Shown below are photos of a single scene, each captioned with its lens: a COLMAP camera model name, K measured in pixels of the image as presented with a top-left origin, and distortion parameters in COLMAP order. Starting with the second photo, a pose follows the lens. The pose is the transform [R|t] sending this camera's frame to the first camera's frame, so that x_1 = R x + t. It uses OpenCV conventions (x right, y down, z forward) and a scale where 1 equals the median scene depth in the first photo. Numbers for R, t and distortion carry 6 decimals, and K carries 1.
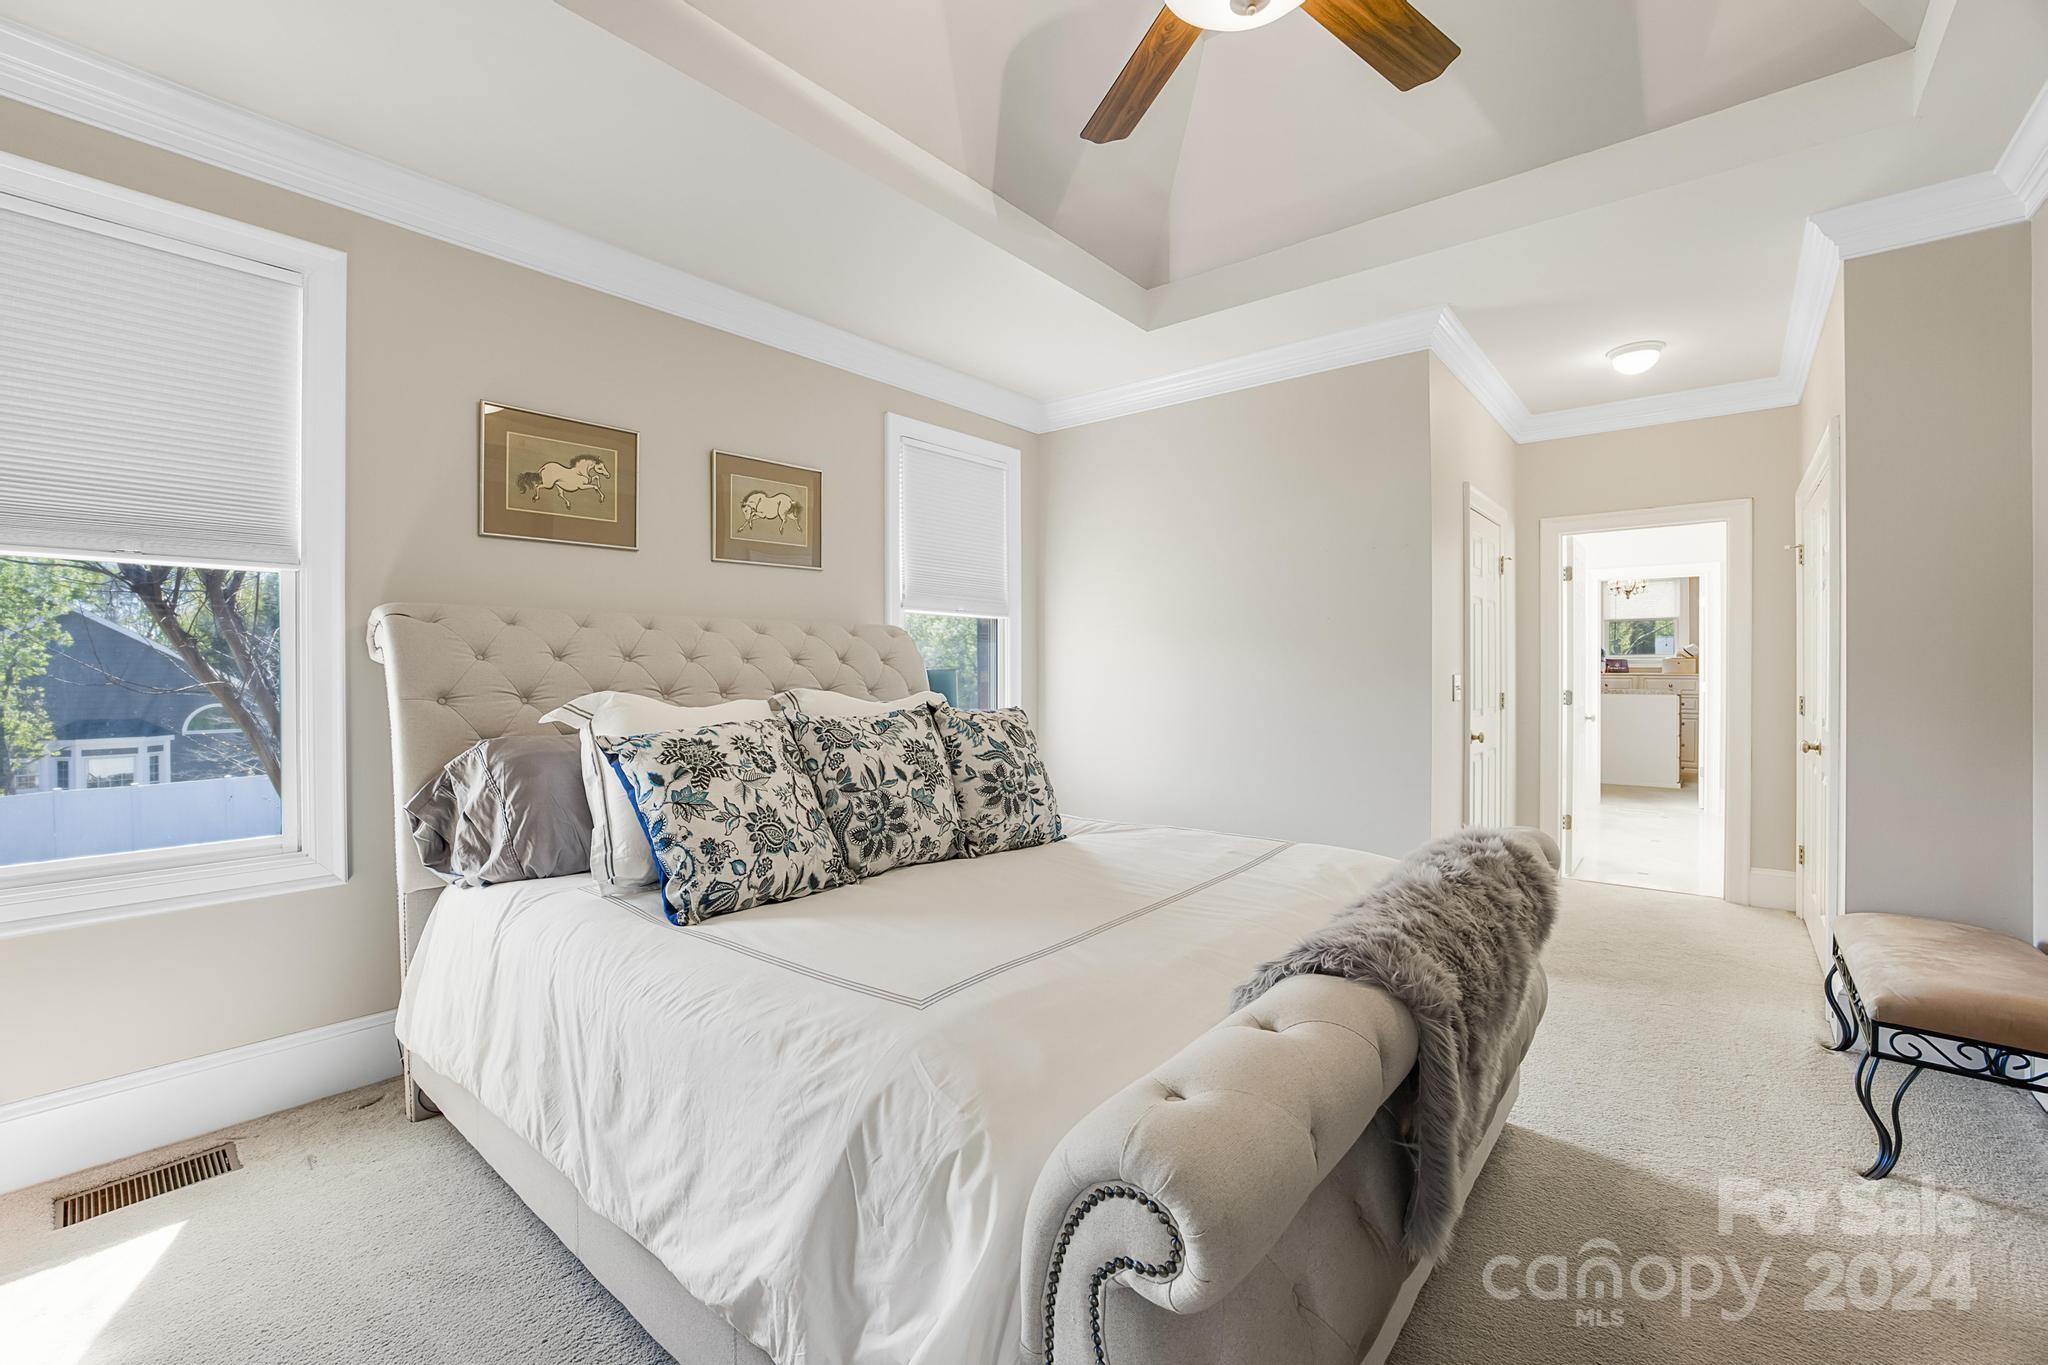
lens RADIAL K [[841.3, 0, 1012.6], [0, 841.3, 671.4], [0, 0, 1]] dist [-0.020320, -0.000071]
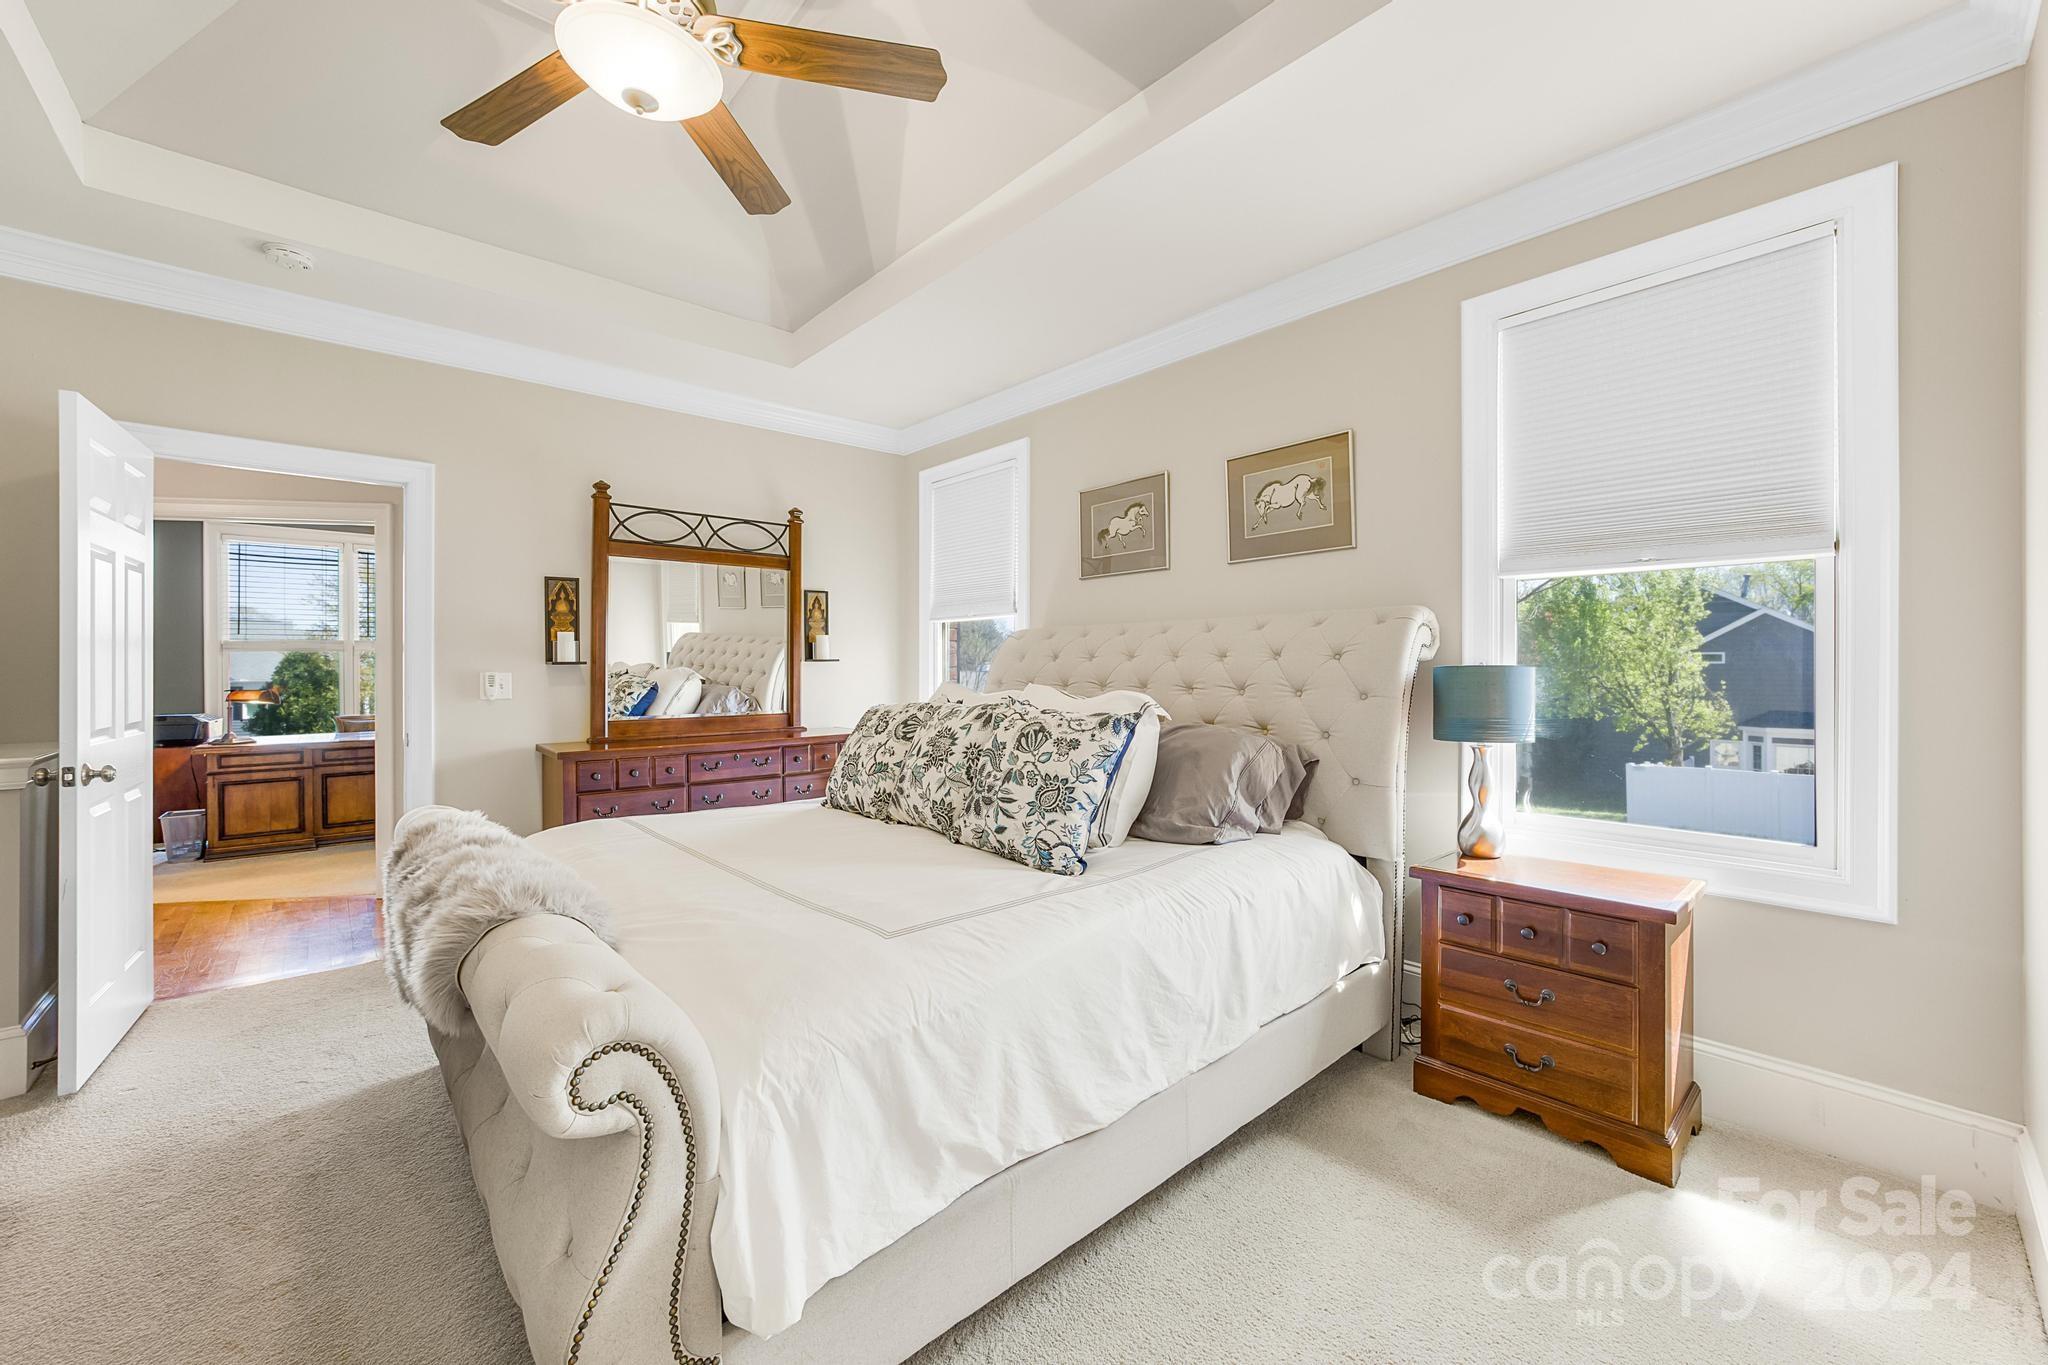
lens RADIAL K [[841.3, 0, 1020.7], [0, 841.3, 678.0], [0, 0, 1]] dist [-0.020320, -0.000071]
pose [[-0.148294, 0.014275, -0.988840, 0.791341], [-0.000492, 0.999895, 0.014508, -0.004231], [0.988943, 0.002638, -0.148272, 0.976860]]
